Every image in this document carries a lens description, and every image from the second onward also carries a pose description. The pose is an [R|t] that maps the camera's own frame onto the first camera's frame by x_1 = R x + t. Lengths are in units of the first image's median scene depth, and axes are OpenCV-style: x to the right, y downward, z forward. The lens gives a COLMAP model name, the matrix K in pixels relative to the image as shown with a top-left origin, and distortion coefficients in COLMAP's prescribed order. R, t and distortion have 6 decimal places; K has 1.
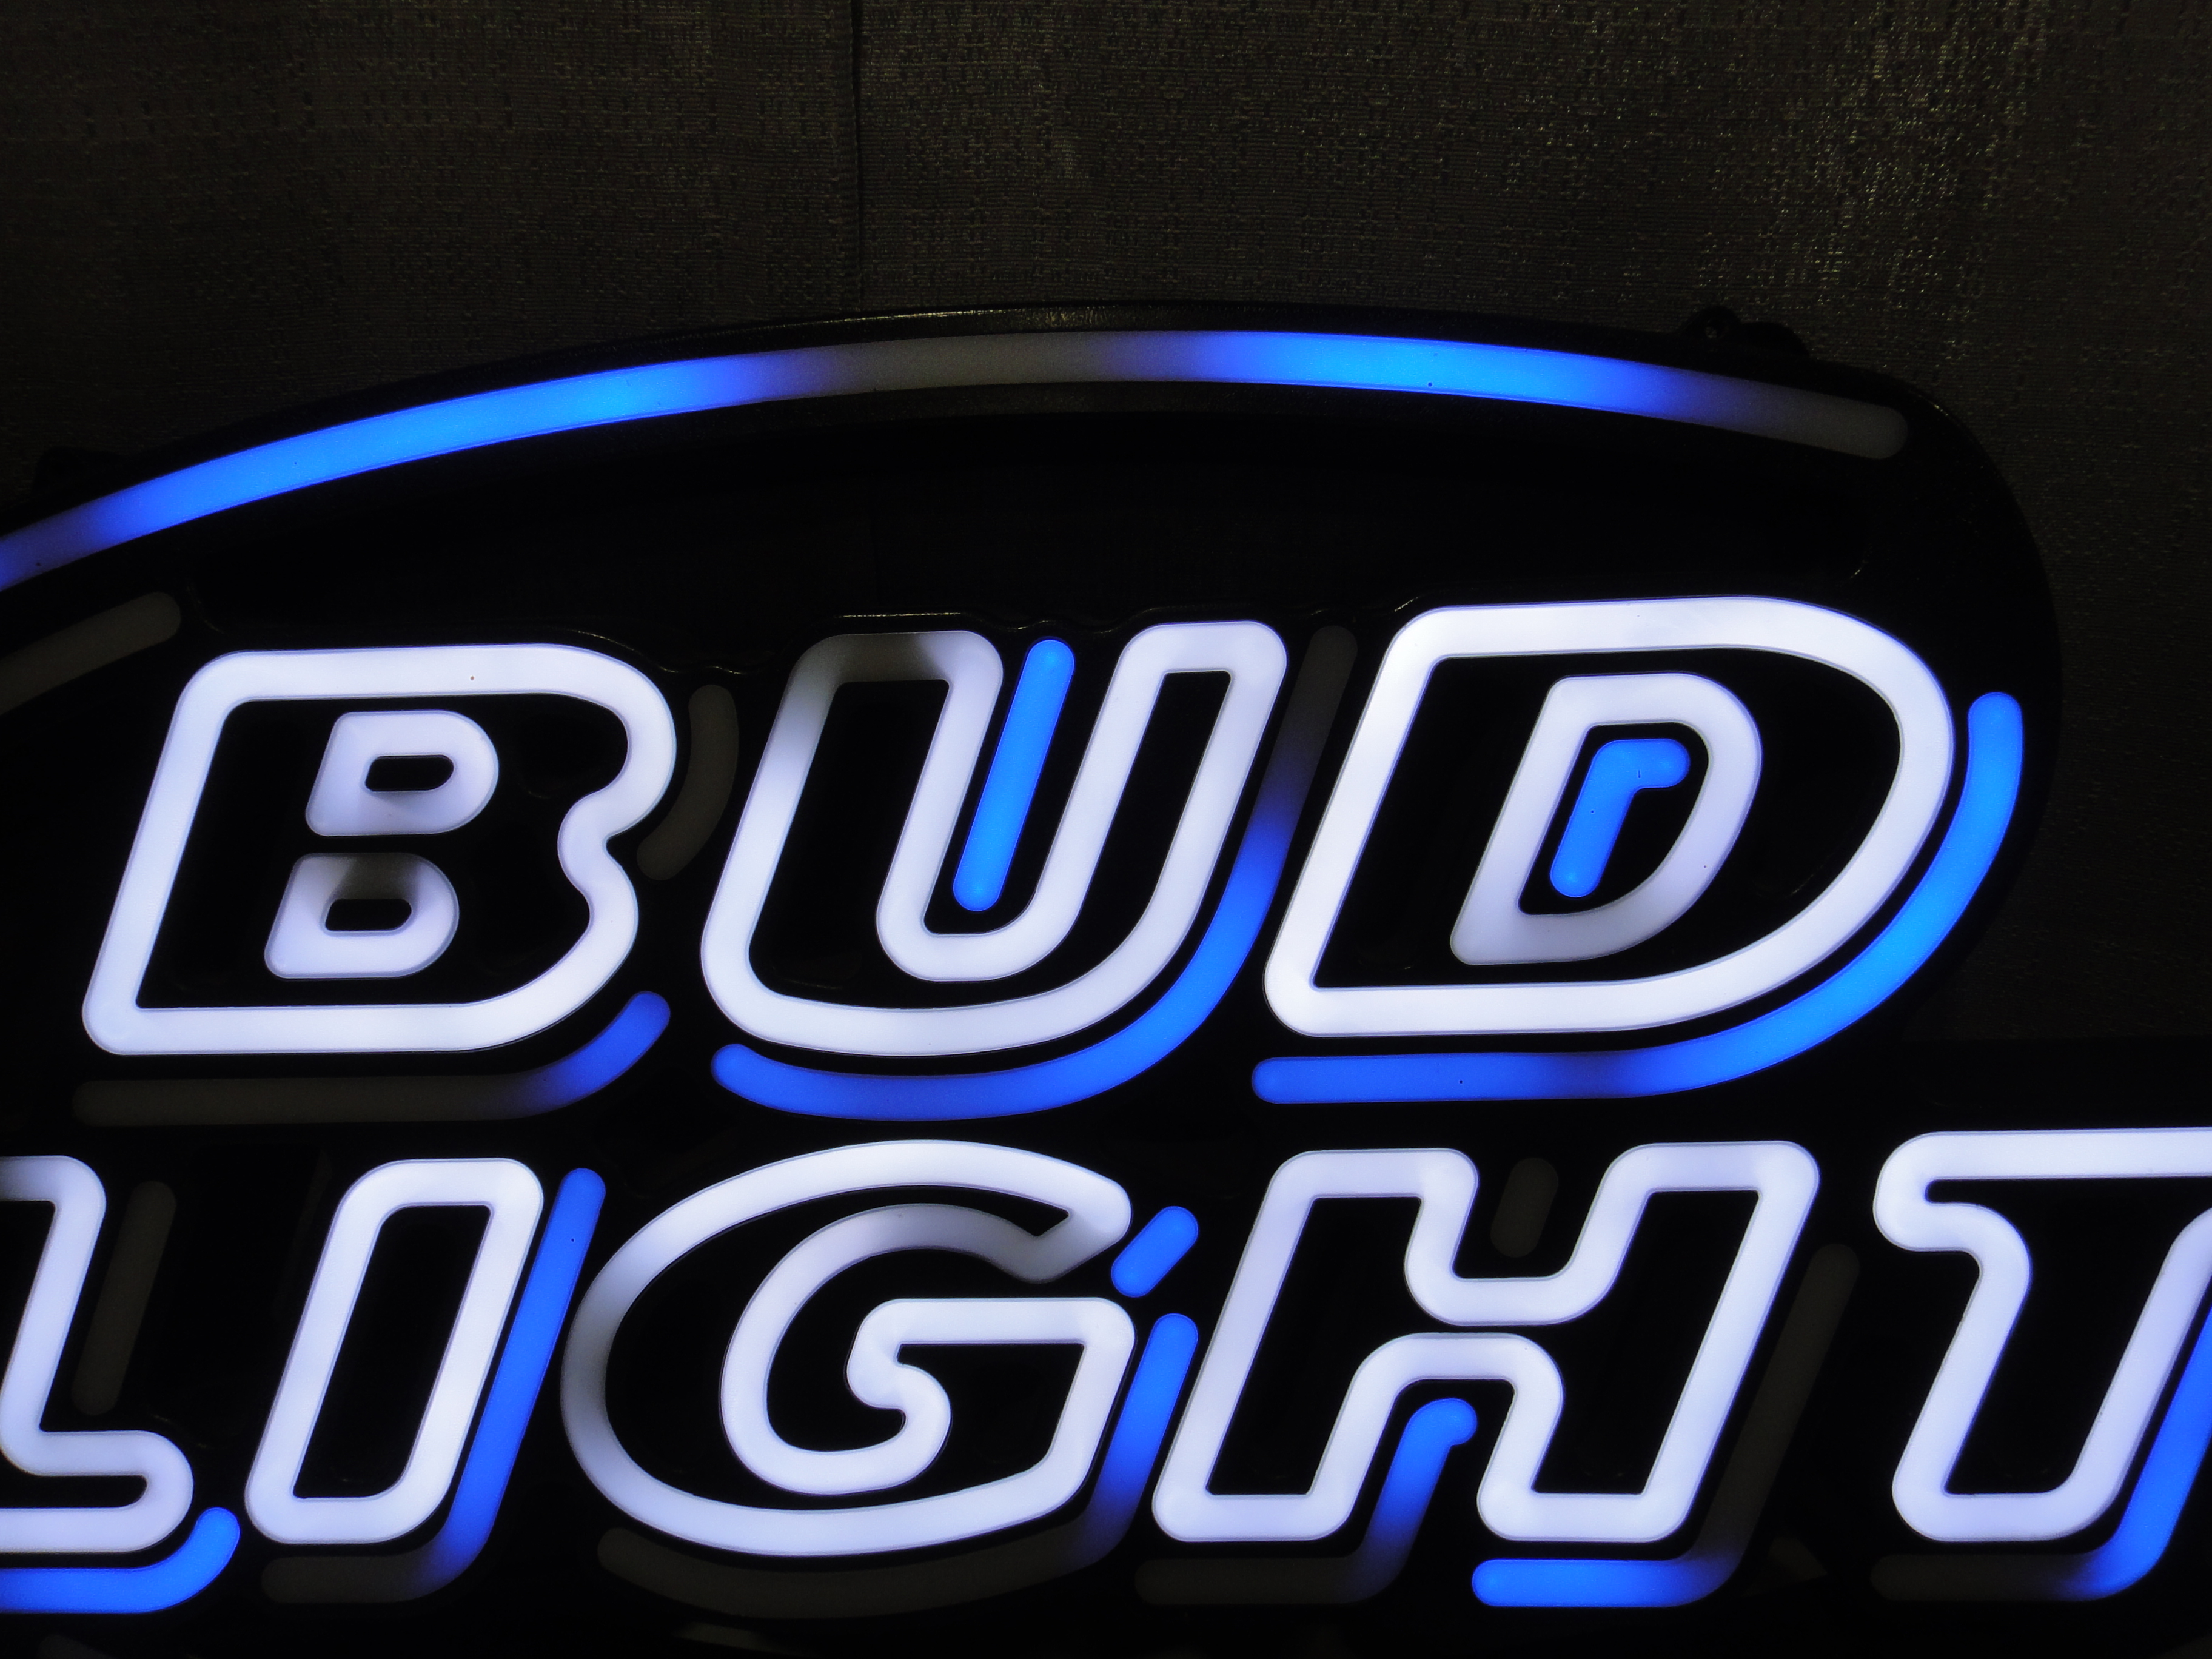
lens RADIAL K [[1647.2, 0, 1106.0], [0, 1647.2, 829.5], [0, 0, 1]] dist [0.017418, -0.000851]
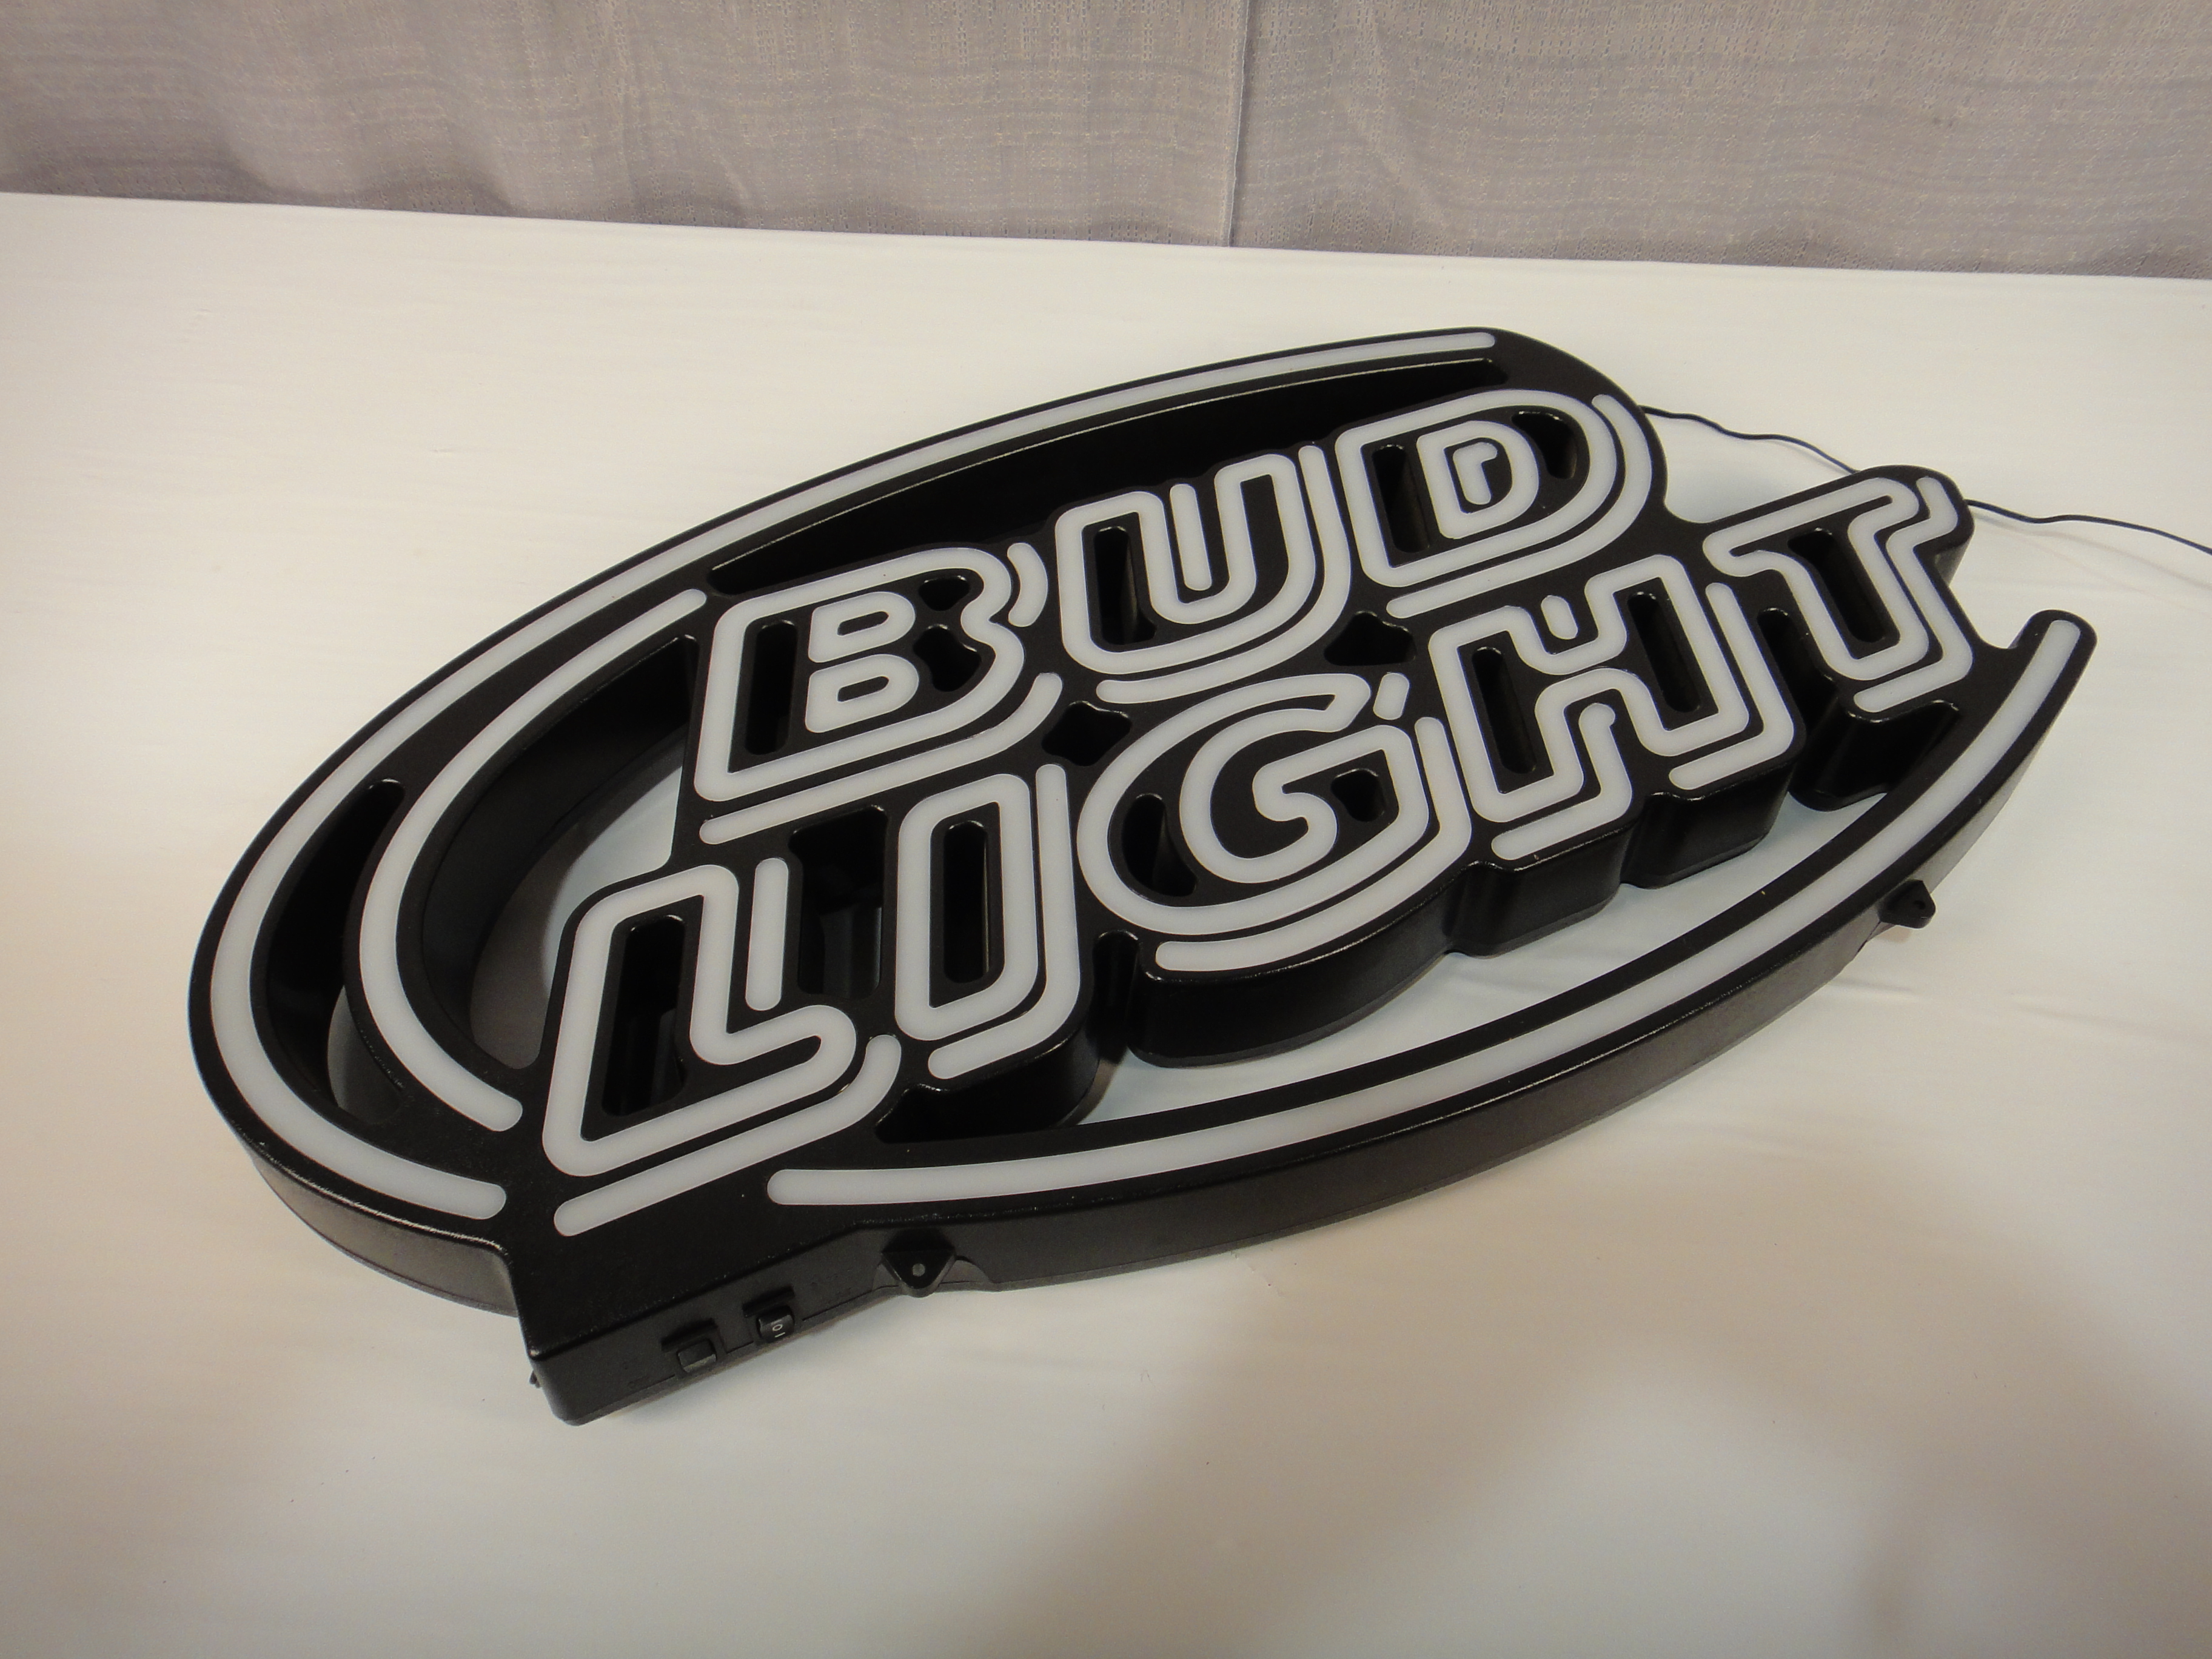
lens RADIAL K [[1603.6, 0, 1109.6], [0, 1603.6, 842.6], [0, 0, 1]] dist [0.004367, 0.000219]
pose [[0.911071, -0.253032, 0.325460, -0.784025], [0.407534, 0.671873, -0.618469, 1.228180], [-0.062175, 0.696105, 0.715243, -0.021120]]
